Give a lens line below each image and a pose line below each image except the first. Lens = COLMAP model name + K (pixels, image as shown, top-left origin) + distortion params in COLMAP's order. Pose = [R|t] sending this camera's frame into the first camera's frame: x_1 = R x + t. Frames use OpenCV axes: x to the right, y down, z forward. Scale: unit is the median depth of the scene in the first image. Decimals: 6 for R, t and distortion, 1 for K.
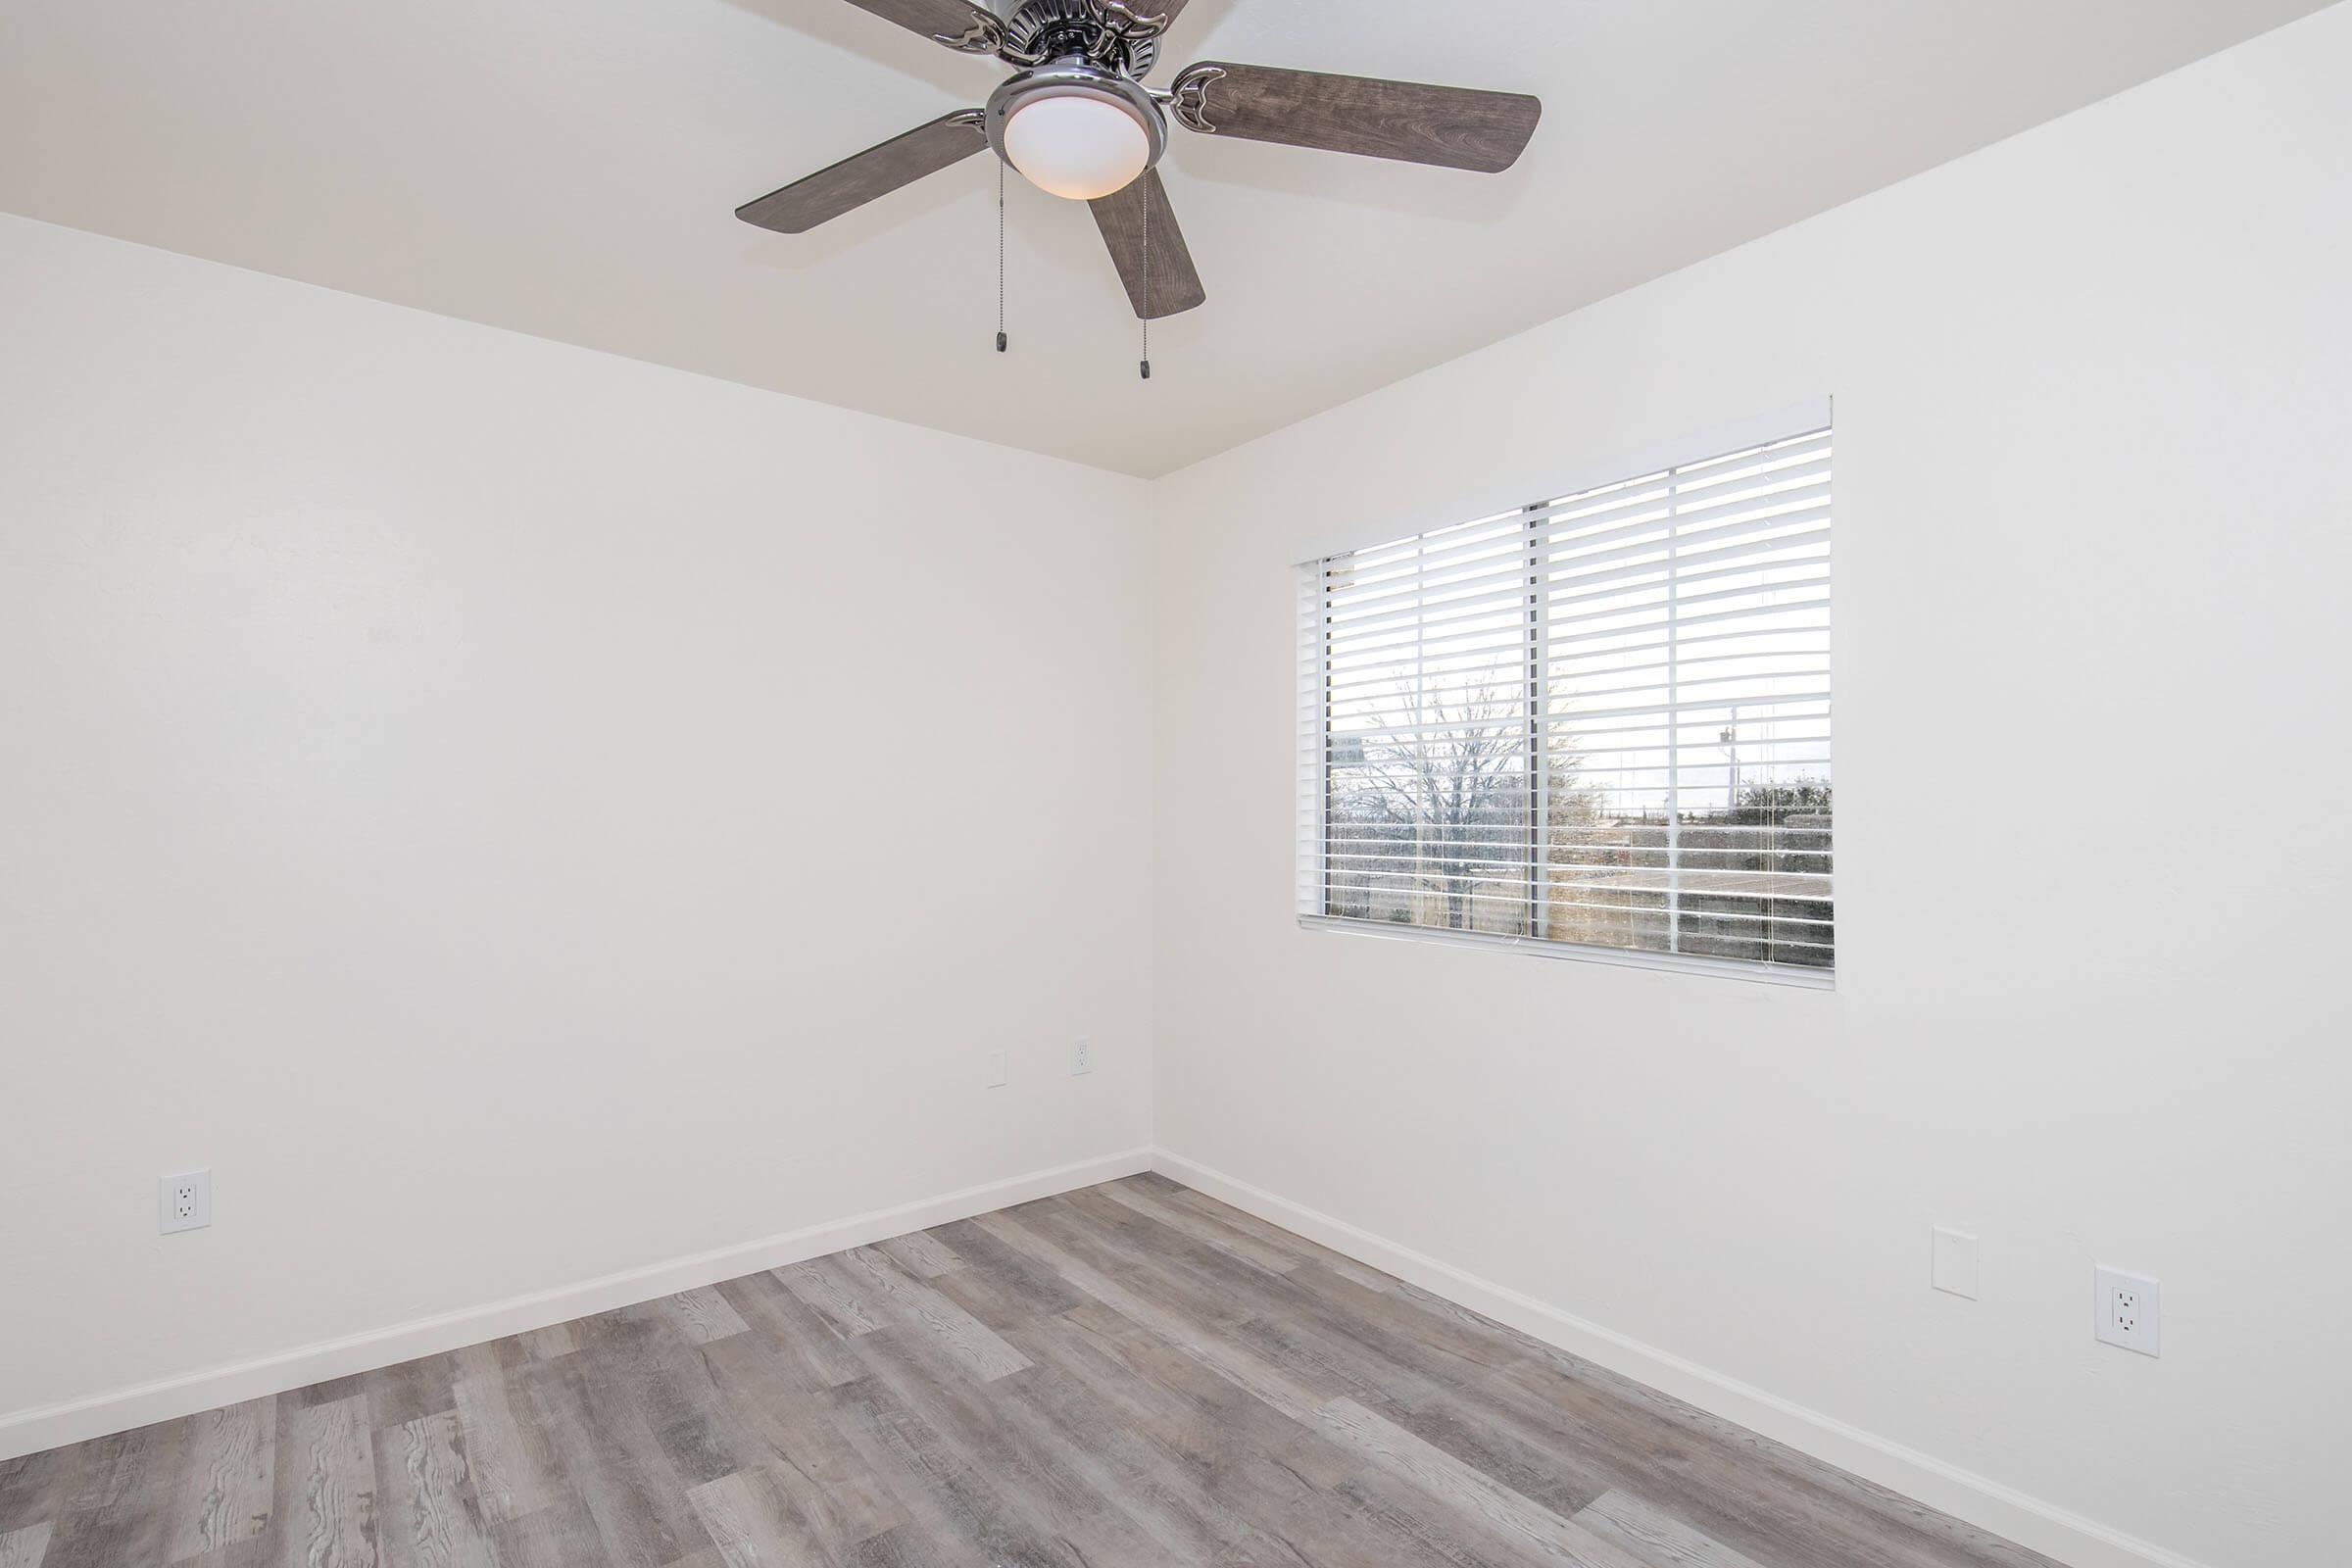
lens RADIAL K [[1111.3, 0, 1176.0], [0, 1111.3, 784.0], [0, 0, 1]] dist [0.000717, 0.000168]
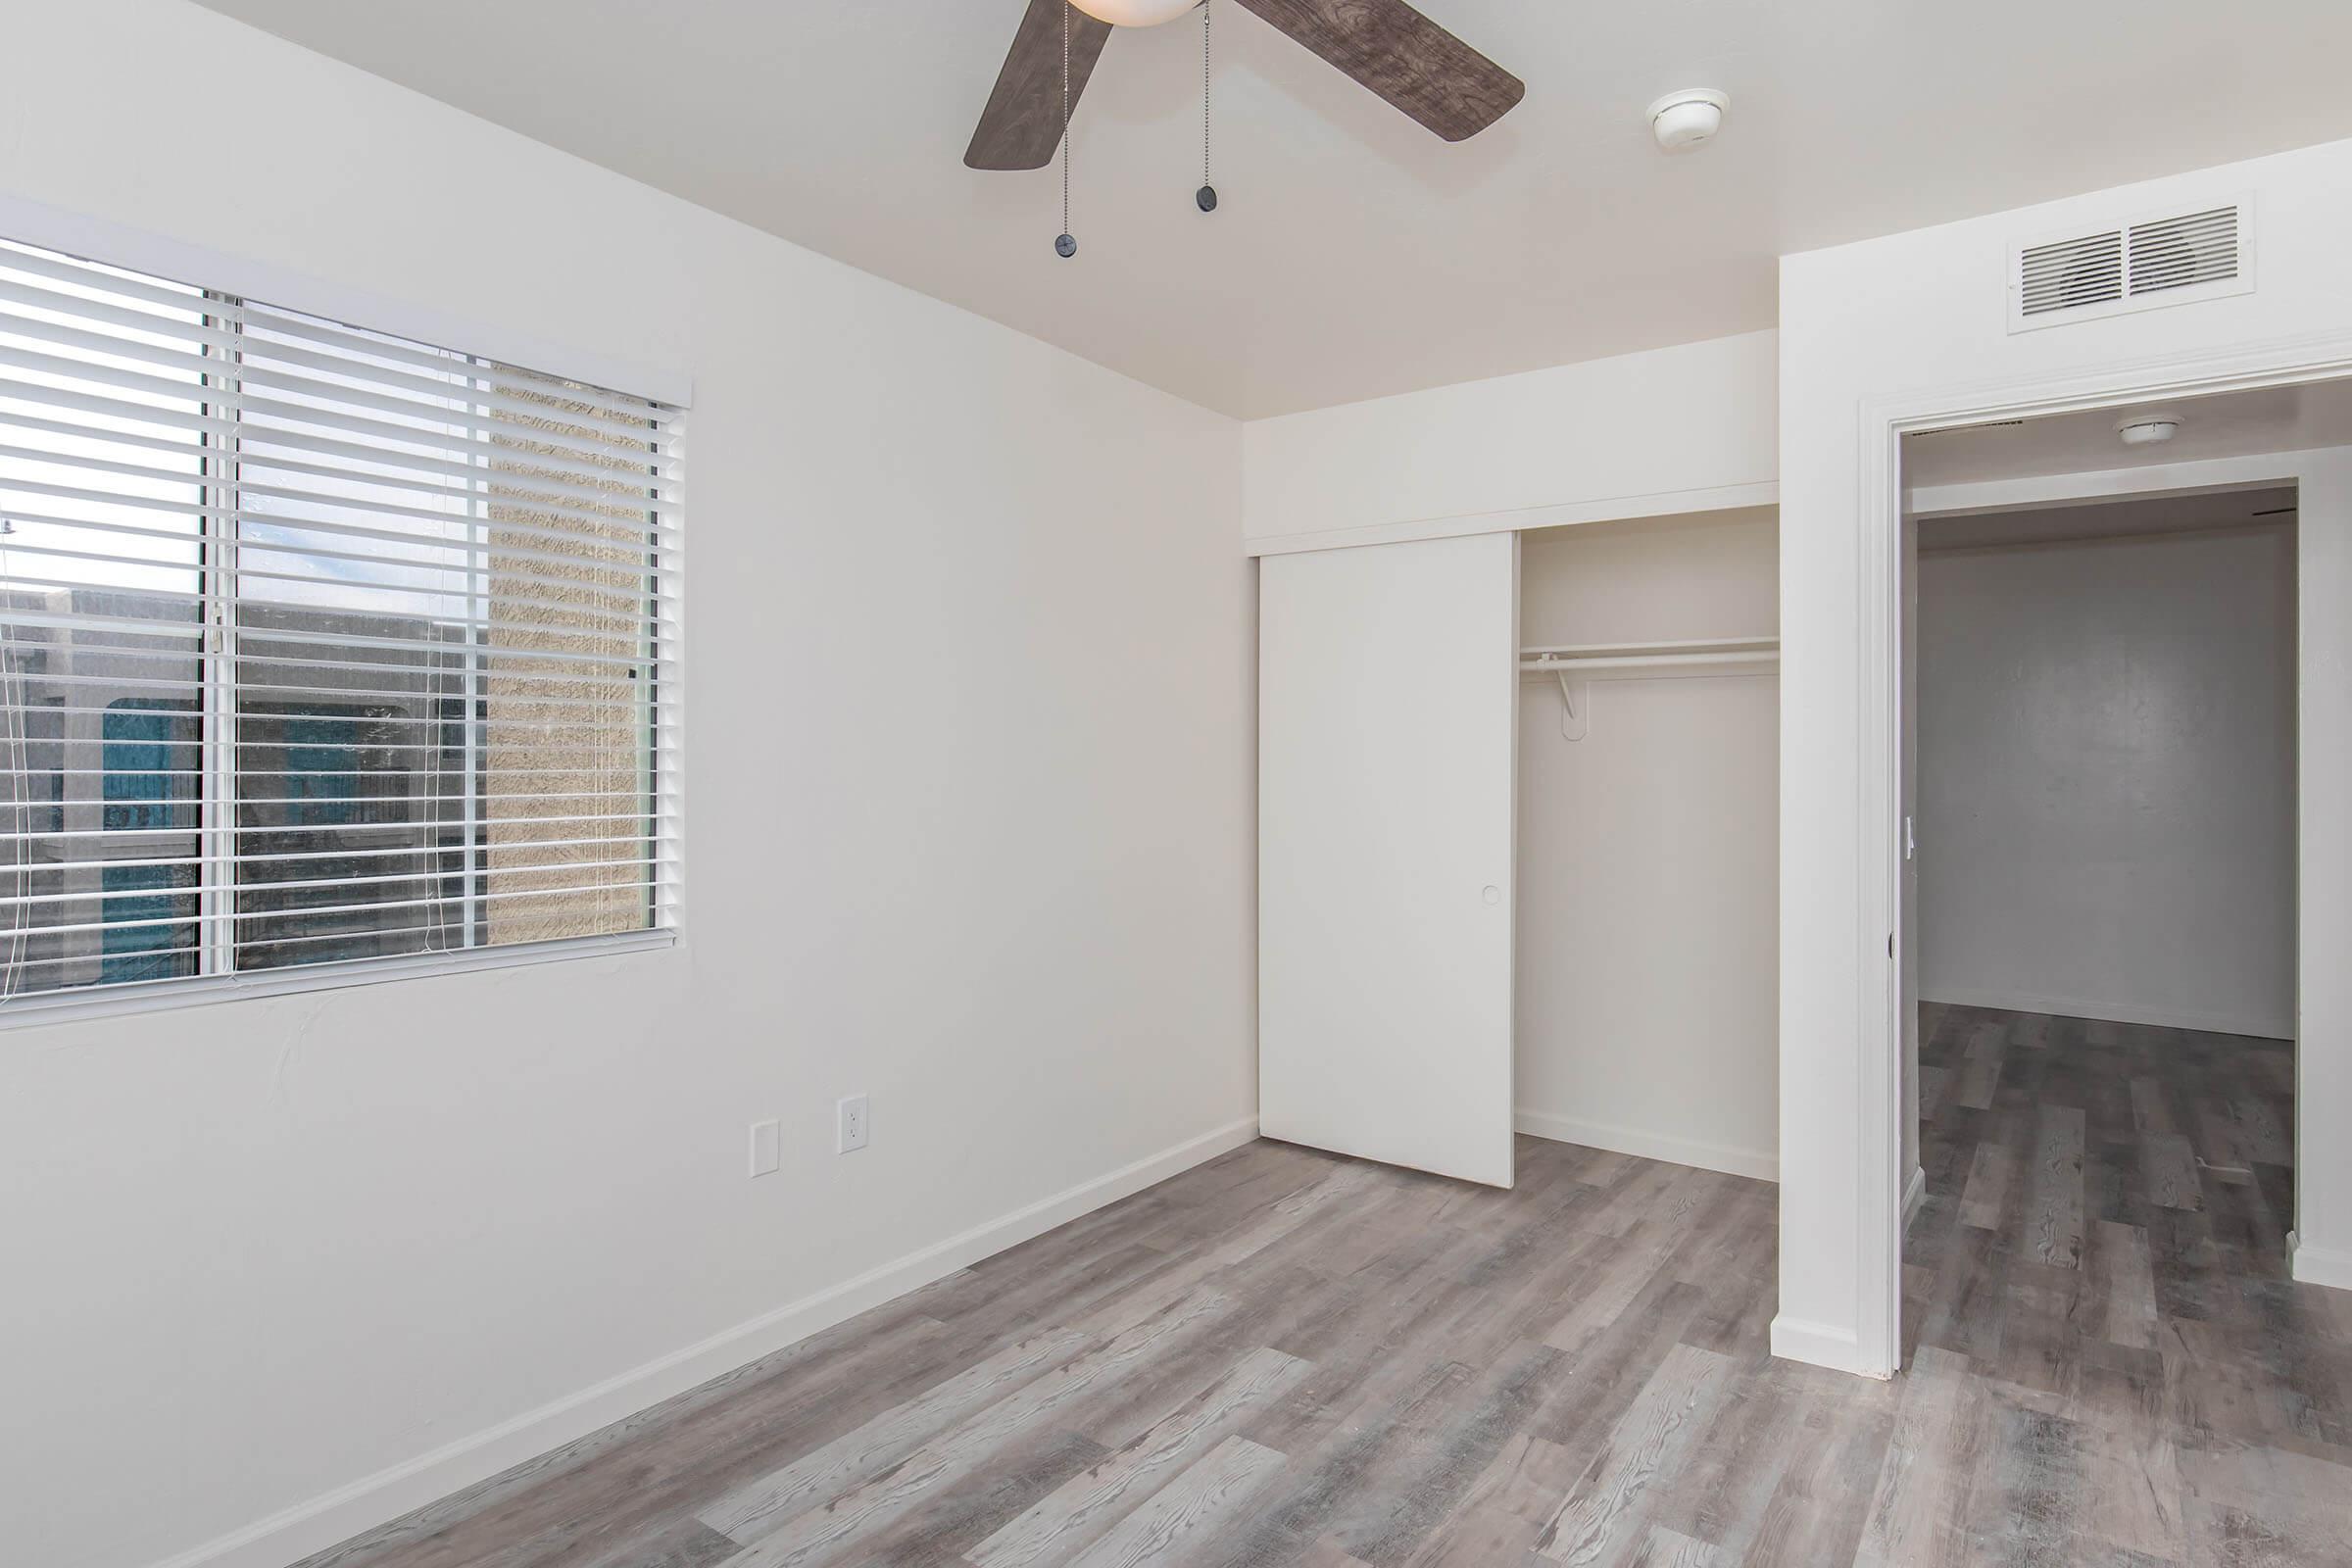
lens RADIAL K [[1229.4, 0, 1176.0], [0, 1229.4, 784.0], [0, 0, 1]] dist [0.005062, -0.000418]
pose [[-0.258792, -0.003311, 0.965927, -0.646584], [-0.018541, 0.999827, -0.001541, 0.025444], [-0.965755, -0.018308, -0.258809, 0.840651]]
